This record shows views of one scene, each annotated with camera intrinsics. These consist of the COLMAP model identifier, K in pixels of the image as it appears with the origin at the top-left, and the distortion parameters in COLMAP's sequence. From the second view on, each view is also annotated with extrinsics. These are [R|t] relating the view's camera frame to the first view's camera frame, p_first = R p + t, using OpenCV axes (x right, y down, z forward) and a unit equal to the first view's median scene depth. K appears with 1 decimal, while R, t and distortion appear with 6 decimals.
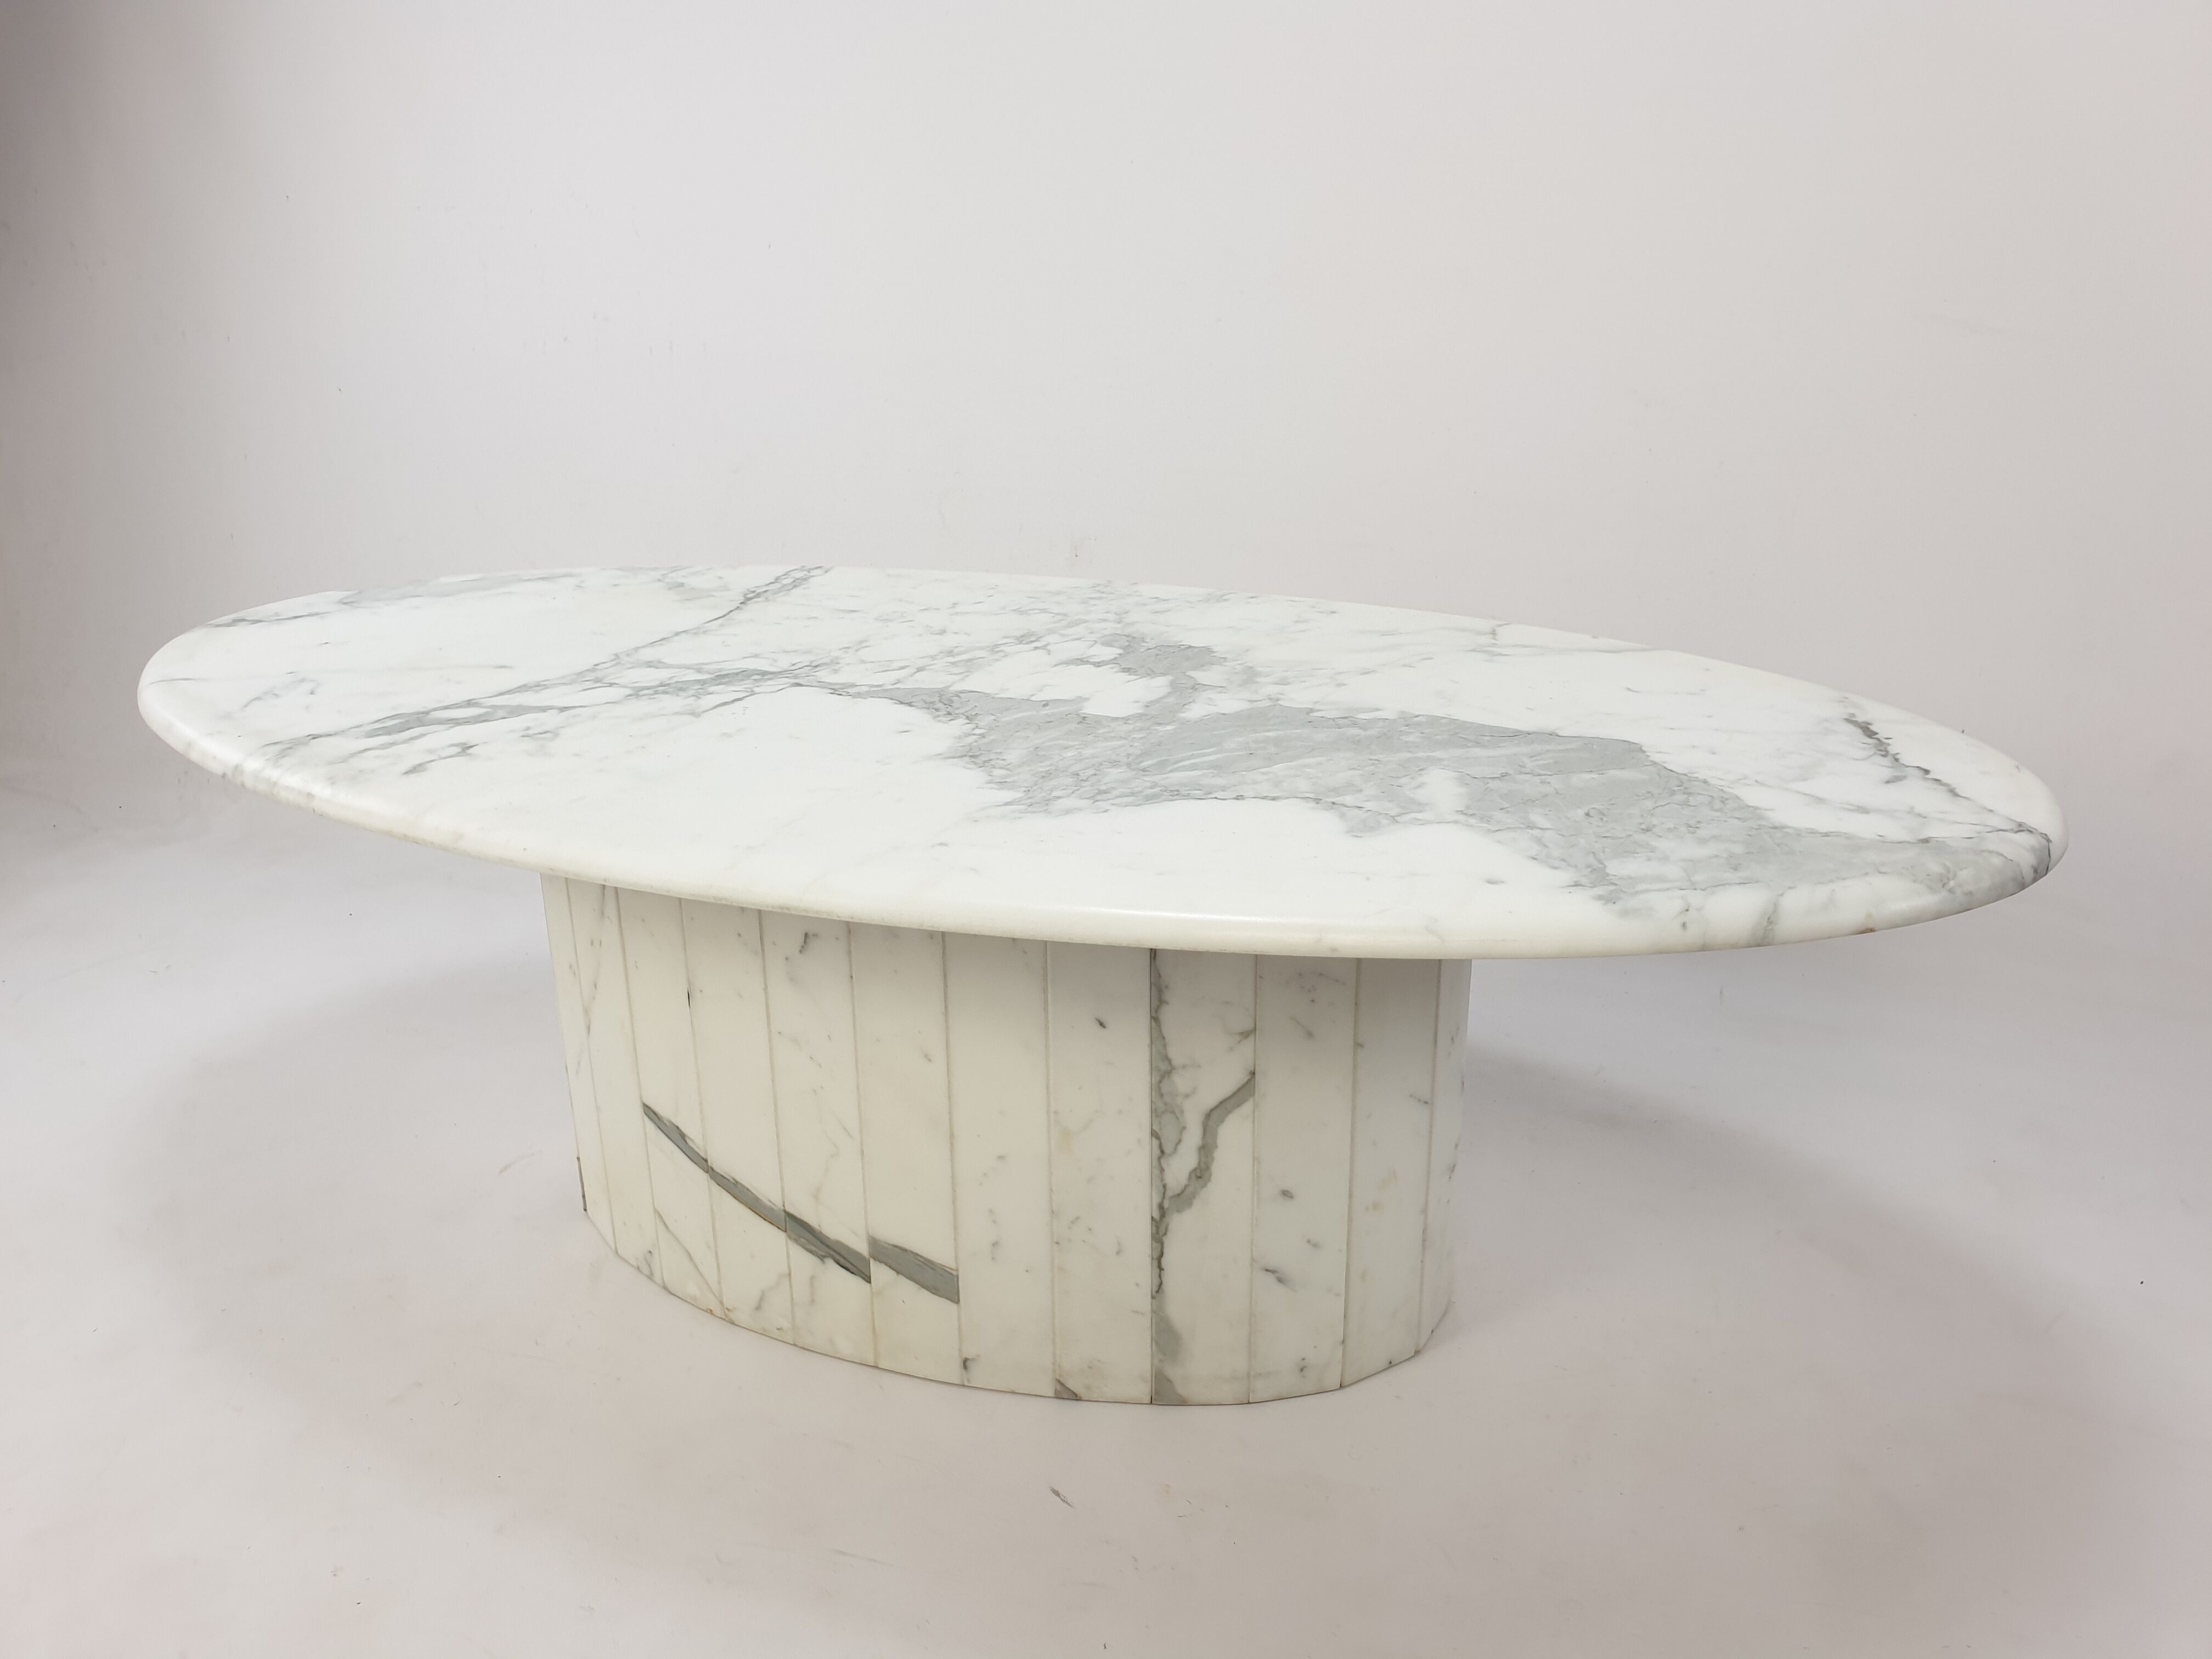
lens RADIAL K [[1709.7, 0, 1106.5], [0, 1709.7, 817.2], [0, 0, 1]] dist [0.083583, -0.232403]
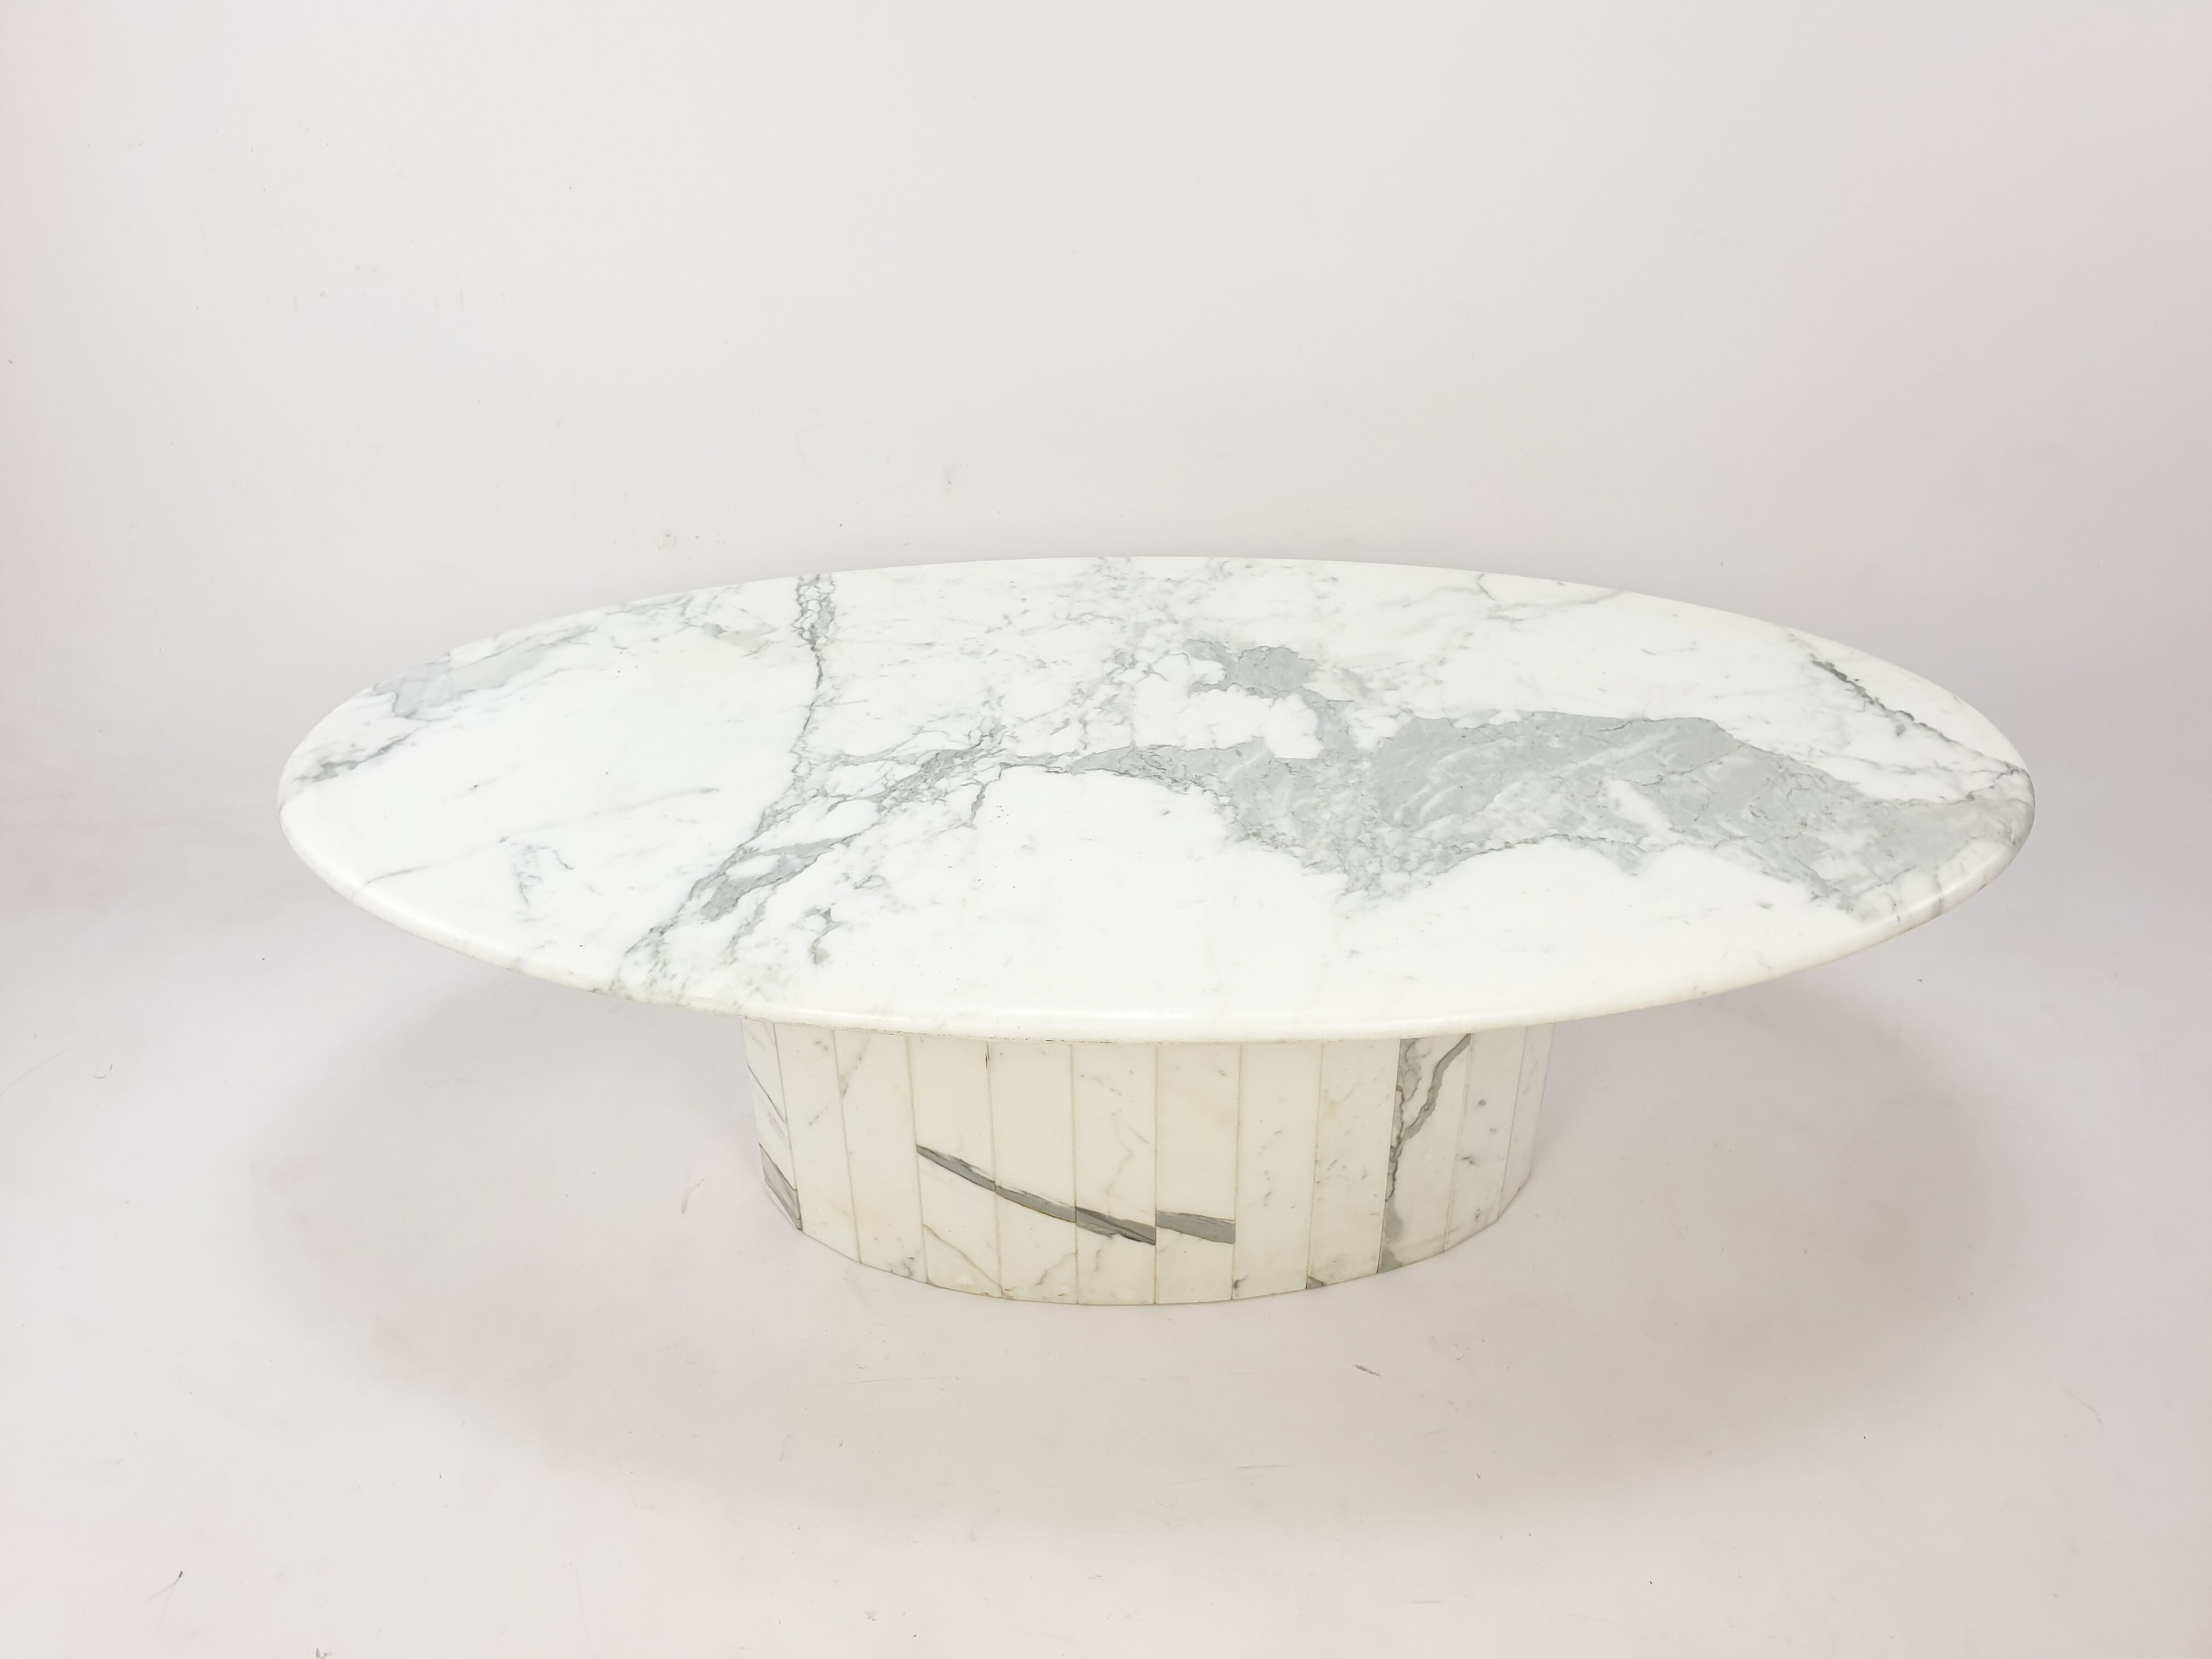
lens RADIAL K [[1709.7, 0, 1080.9], [0, 1709.7, 799.7], [0, 0, 1]] dist [0.083583, -0.232403]
pose [[0.930722, -0.193824, 0.310144, -0.518233], [0.129127, 0.967555, 0.217170, -0.310587], [-0.342174, -0.162077, 0.925553, -0.046450]]
